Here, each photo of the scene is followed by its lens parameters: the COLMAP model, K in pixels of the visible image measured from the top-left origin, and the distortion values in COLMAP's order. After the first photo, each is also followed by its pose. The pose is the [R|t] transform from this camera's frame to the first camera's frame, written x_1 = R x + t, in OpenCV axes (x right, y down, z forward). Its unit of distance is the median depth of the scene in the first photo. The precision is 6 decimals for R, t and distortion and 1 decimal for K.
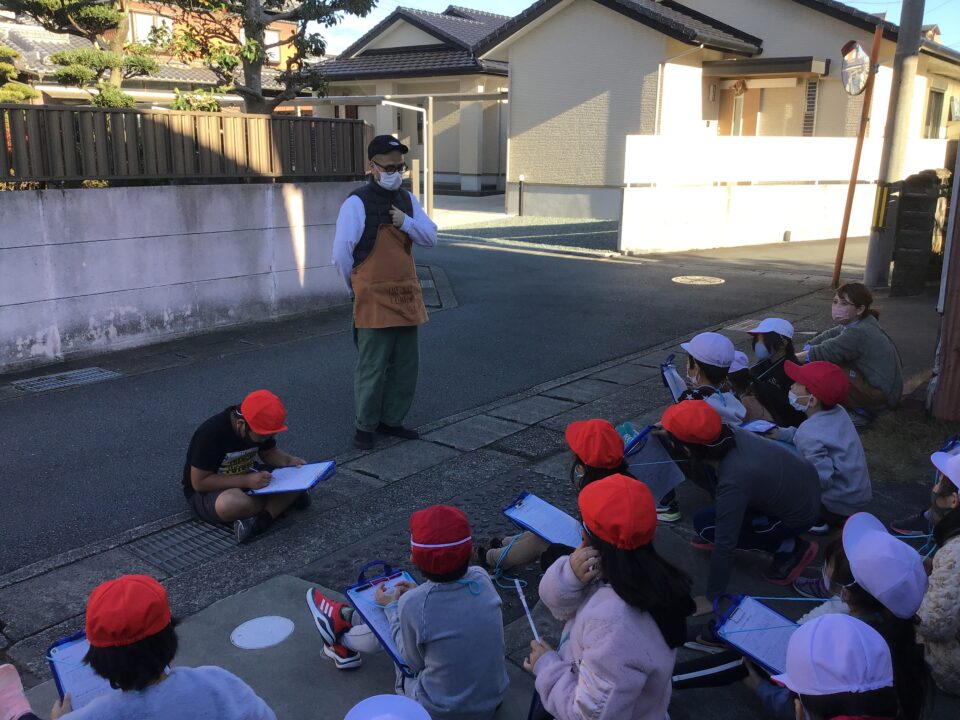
lens RADIAL K [[854.8, 0, 483.3], [0, 854.8, 352.5], [0, 0, 1]] dist [0.126055, -0.213096]
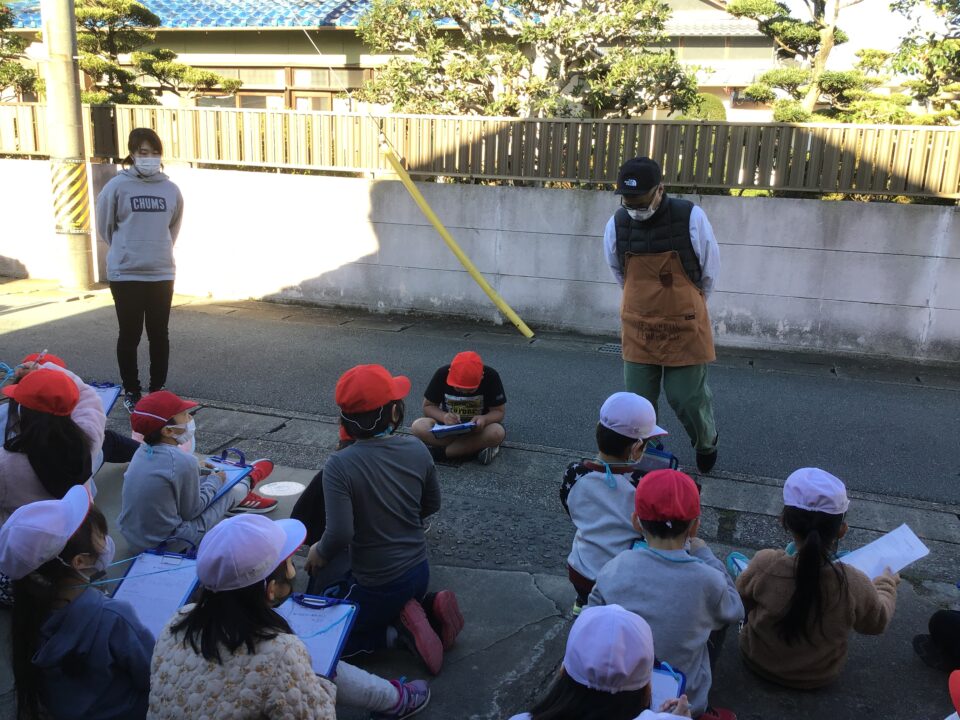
lens RADIAL K [[853.7, 0, 480.0], [0, 853.7, 360.0], [0, 0, 1]] dist [0.124153, -0.220440]
pose [[0.363004, 0.227338, -0.903629, 0.397685], [-0.247093, 0.958547, 0.141892, -0.056115], [0.898428, 0.171773, 0.404129, 0.259697]]
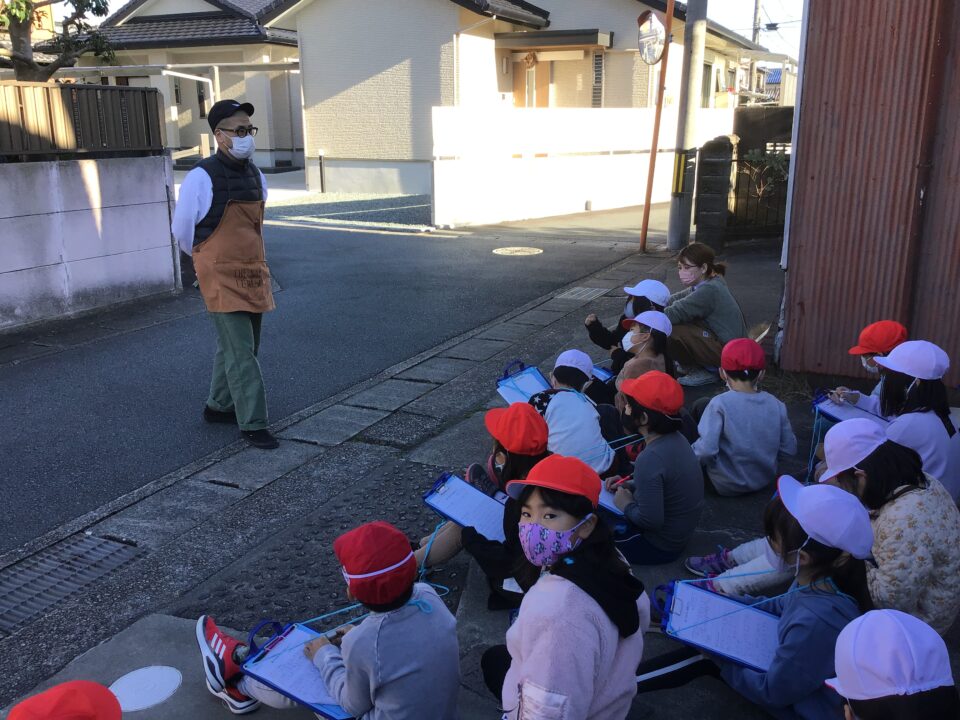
lens RADIAL K [[853.7, 0, 480.0], [0, 853.7, 360.0], [0, 0, 1]] dist [0.124153, -0.220440]
pose [[0.972225, -0.075179, 0.221644, -0.037023], [0.067365, 0.996818, 0.042618, -0.003420], [-0.224143, -0.026504, 0.974196, 0.042450]]
